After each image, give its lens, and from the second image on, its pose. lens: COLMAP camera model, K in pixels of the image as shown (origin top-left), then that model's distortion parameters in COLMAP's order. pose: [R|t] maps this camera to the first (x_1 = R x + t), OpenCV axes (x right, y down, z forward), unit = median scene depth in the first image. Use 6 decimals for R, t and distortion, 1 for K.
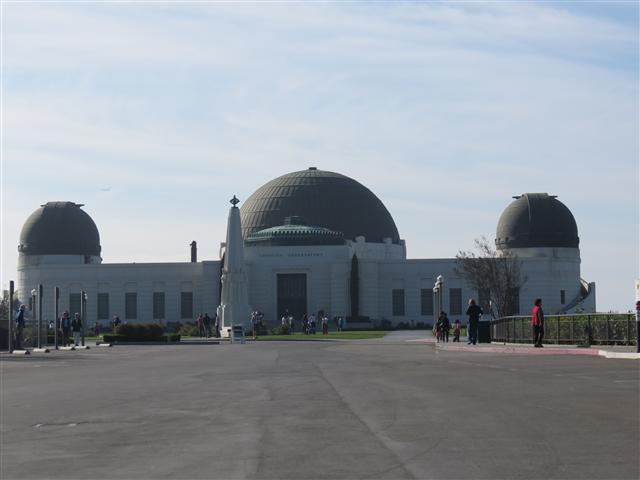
lens RADIAL K [[1506.4, 0, 320.0], [0, 1506.4, 240.0], [0, 0, 1]] dist [-0.016148, 0.017832]
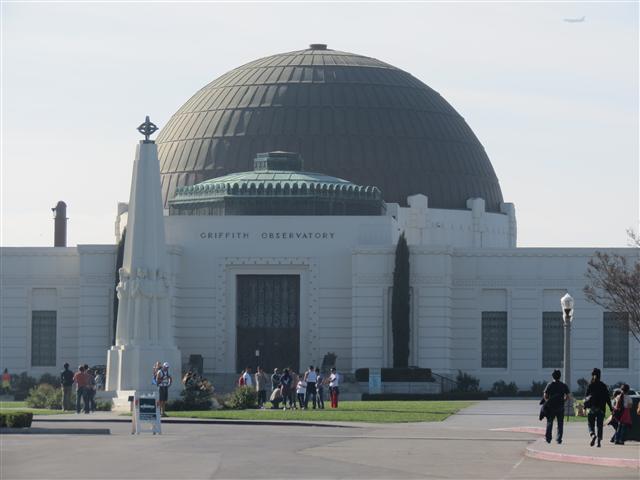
lens RADIAL K [[3378.9, 0, 320.0], [0, 3378.9, 240.0], [0, 0, 1]] dist [0.152402, 4.024782]
pose [[0.999861, 0.015293, -0.006660, 0.004183], [-0.015178, 0.999740, 0.017041, -0.006621], [0.006919, -0.016937, 0.999833, -0.053360]]
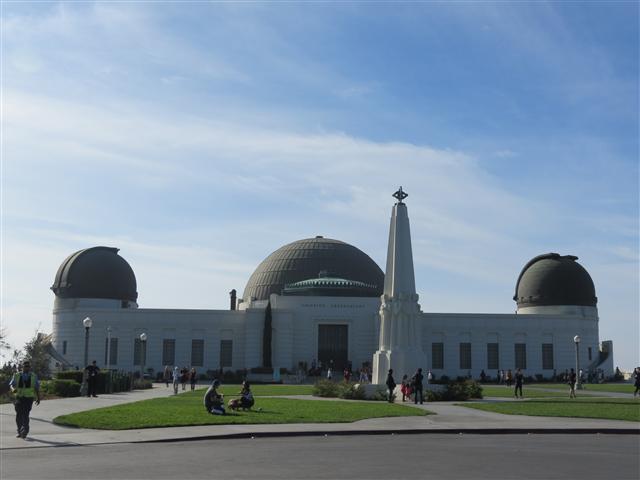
lens RADIAL K [[831.4, 0, 320.0], [0, 831.4, 240.0], [0, 0, 1]] dist [-0.087151, 0.034972]
pose [[0.992172, 0.041424, 0.117807, -0.094560], [-0.029356, 0.994311, -0.102388, 0.023296], [-0.121378, 0.098128, 0.987744, 0.449119]]
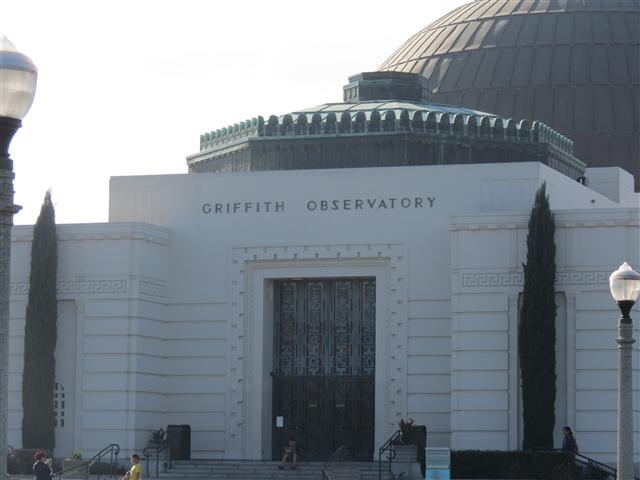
lens RADIAL K [[2330.3, 0, 320.0], [0, 2330.3, 240.0], [0, 0, 1]] dist [-0.033098, -0.145556]
pose [[0.963920, -0.004479, -0.266156, 0.085894], [-0.004256, 0.999471, -0.032231, 0.028603], [0.266160, 0.032201, 0.963391, 0.617325]]
